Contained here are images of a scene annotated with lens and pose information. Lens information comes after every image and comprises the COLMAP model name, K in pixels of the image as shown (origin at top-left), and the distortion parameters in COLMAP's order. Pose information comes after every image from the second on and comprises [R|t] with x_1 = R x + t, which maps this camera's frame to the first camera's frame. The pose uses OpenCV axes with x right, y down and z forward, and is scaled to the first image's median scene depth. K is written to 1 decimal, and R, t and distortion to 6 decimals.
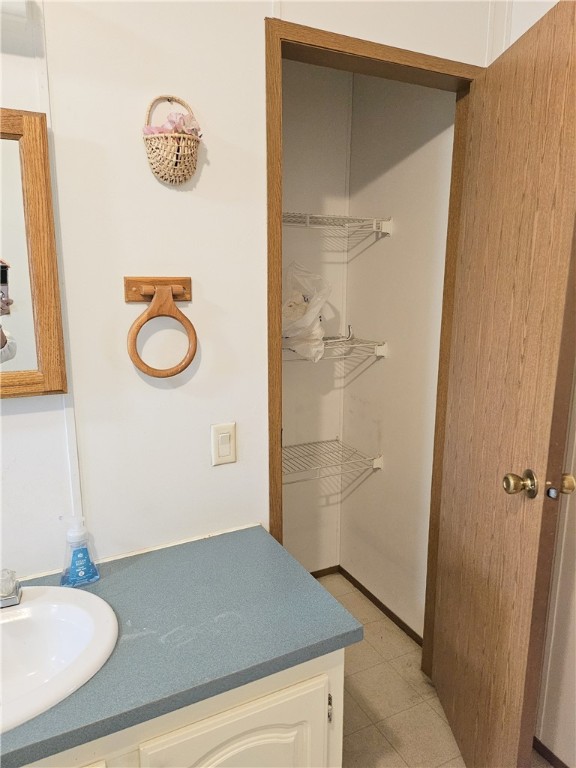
lens RADIAL K [[556.7, 0, 288.0], [0, 556.7, 384.0], [0, 0, 1]] dist [0.079945, -0.090108]
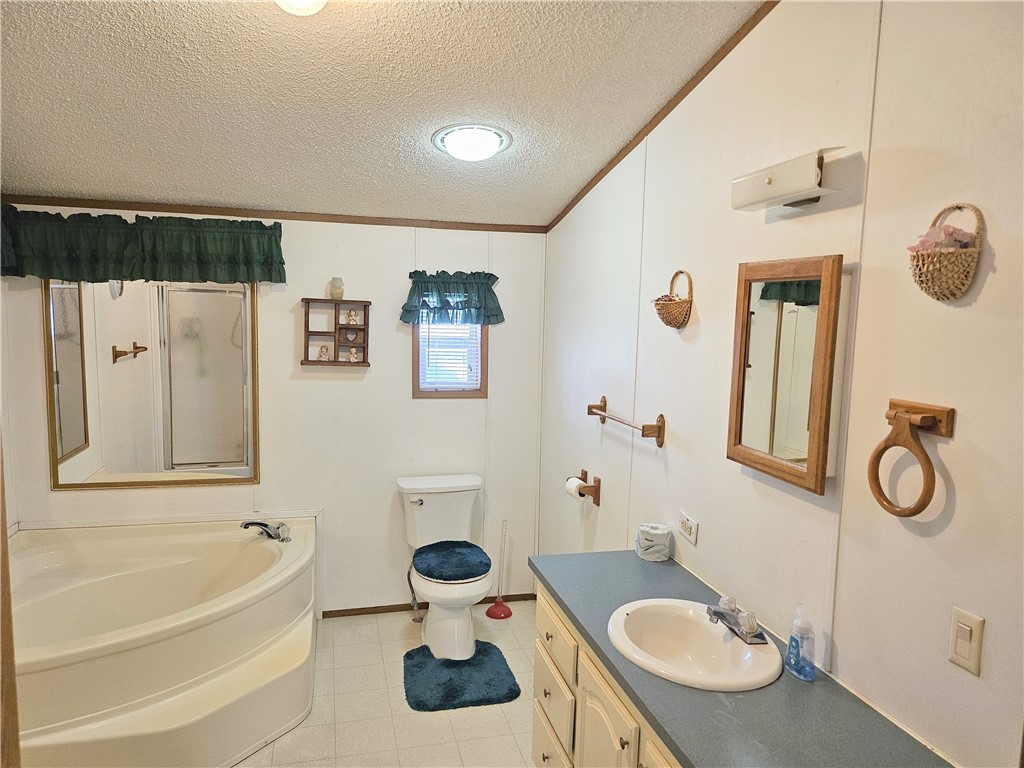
lens RADIAL K [[742.3, 0, 517.4], [0, 742.3, 387.0], [0, 0, 1]] dist [0.079945, -0.090108]
pose [[-0.233951, 0.086880, -0.968359, 1.038727], [-0.230467, 0.962656, 0.142048, -0.234709], [0.944538, 0.256407, -0.205191, 0.636085]]
